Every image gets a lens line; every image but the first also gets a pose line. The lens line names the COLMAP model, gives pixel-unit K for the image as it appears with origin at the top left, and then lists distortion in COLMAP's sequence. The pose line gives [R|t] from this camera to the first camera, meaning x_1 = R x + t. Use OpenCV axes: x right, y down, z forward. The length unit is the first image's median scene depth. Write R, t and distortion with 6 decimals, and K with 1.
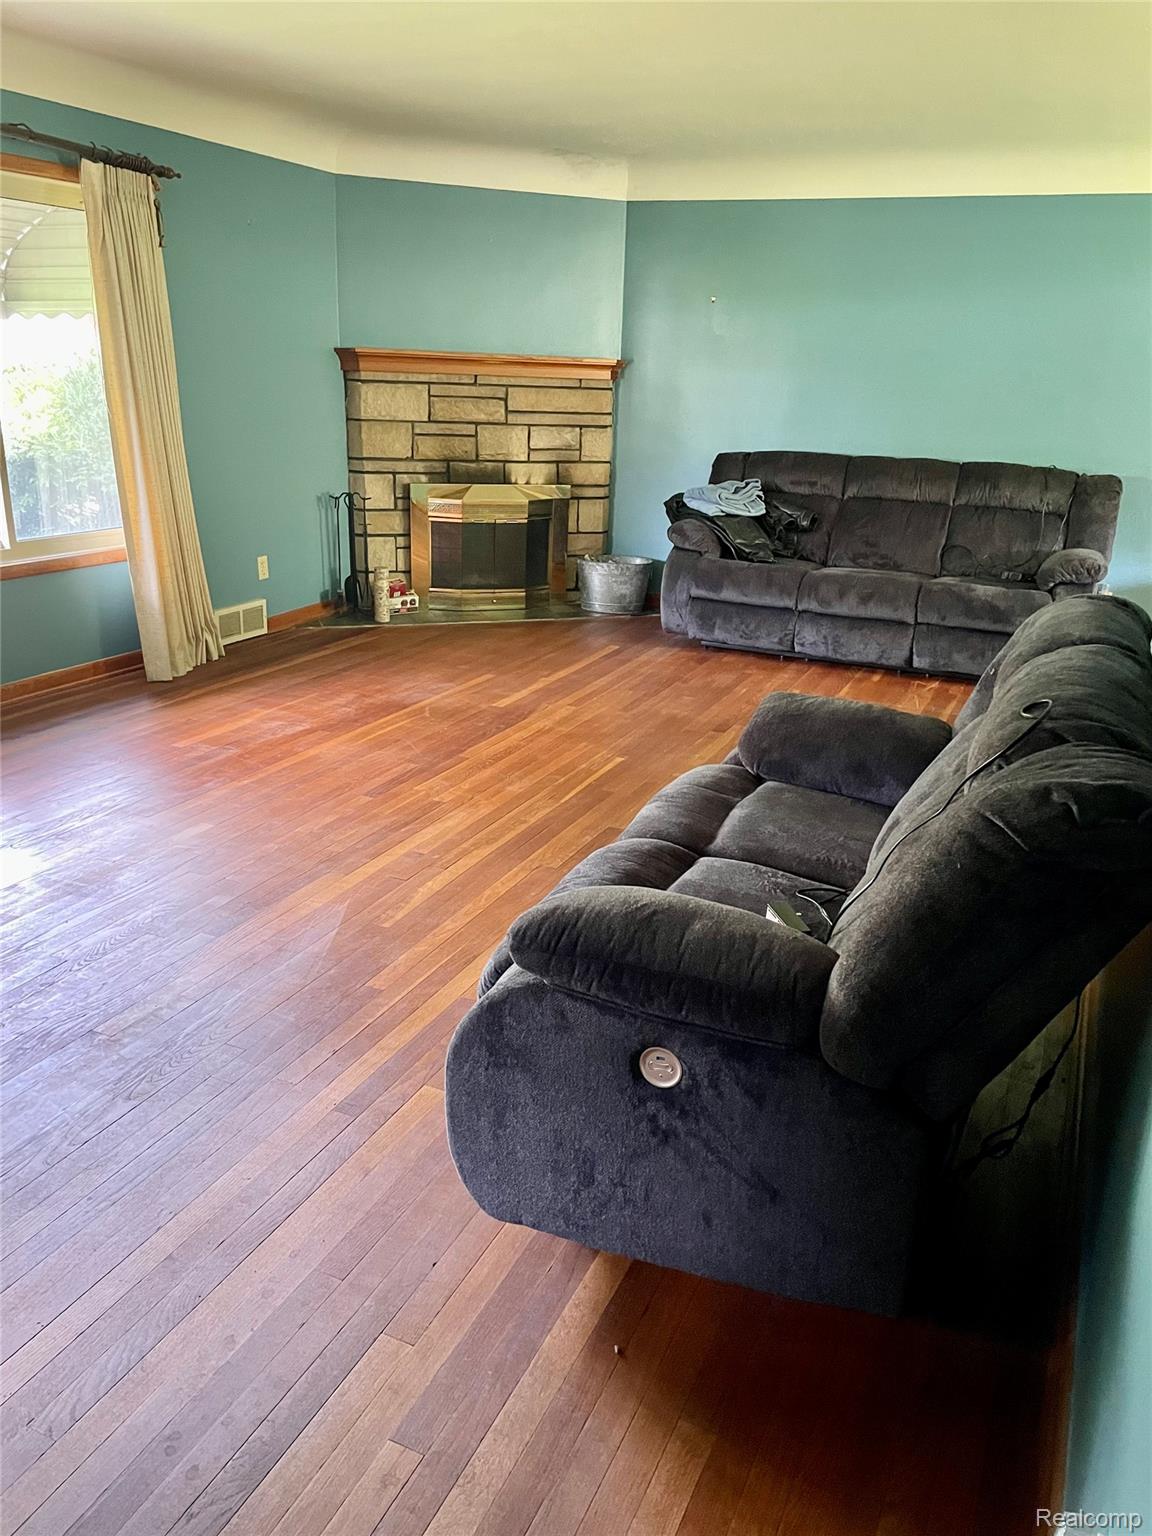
lens RADIAL K [[1164.9, 0, 576.0], [0, 1164.9, 768.0], [0, 0, 1]] dist [0.108783, -0.147910]
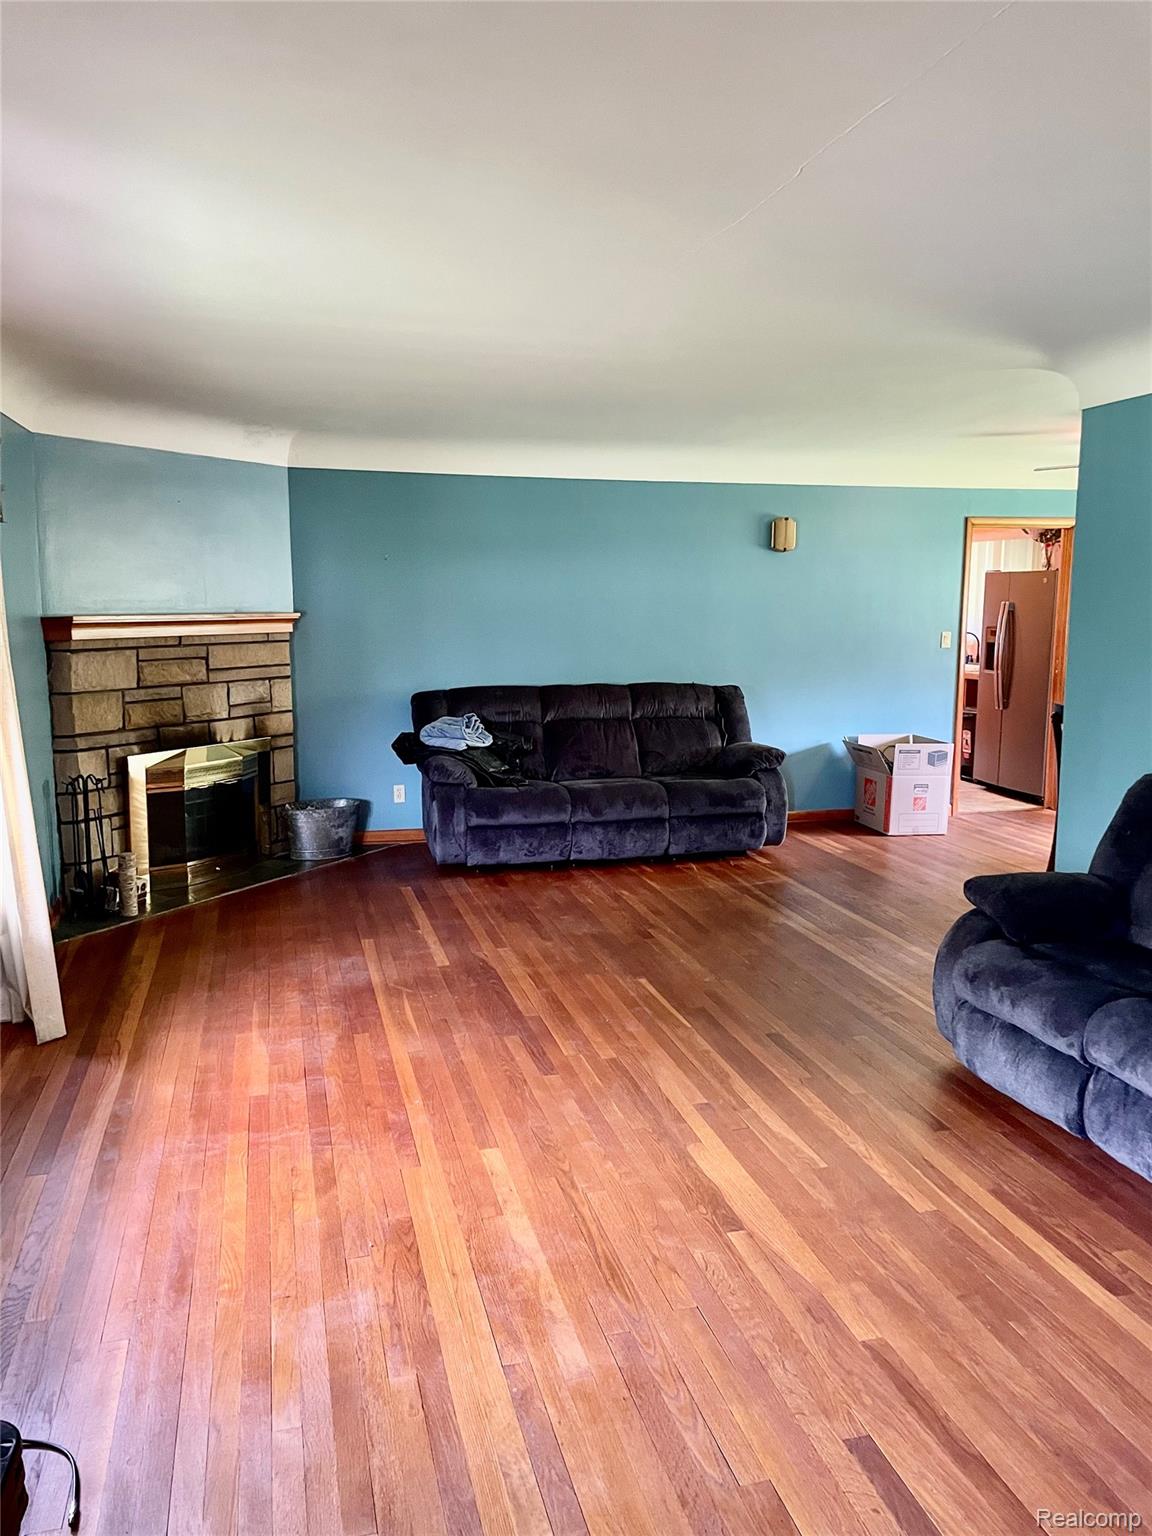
lens RADIAL K [[1164.9, 0, 576.0], [0, 1164.9, 768.0], [0, 0, 1]] dist [0.108783, -0.147910]
pose [[0.770737, -0.130148, 0.623720, -0.442887], [0.232635, 0.968815, -0.085312, -0.080601], [-0.593166, 0.210852, 0.776979, 0.112191]]
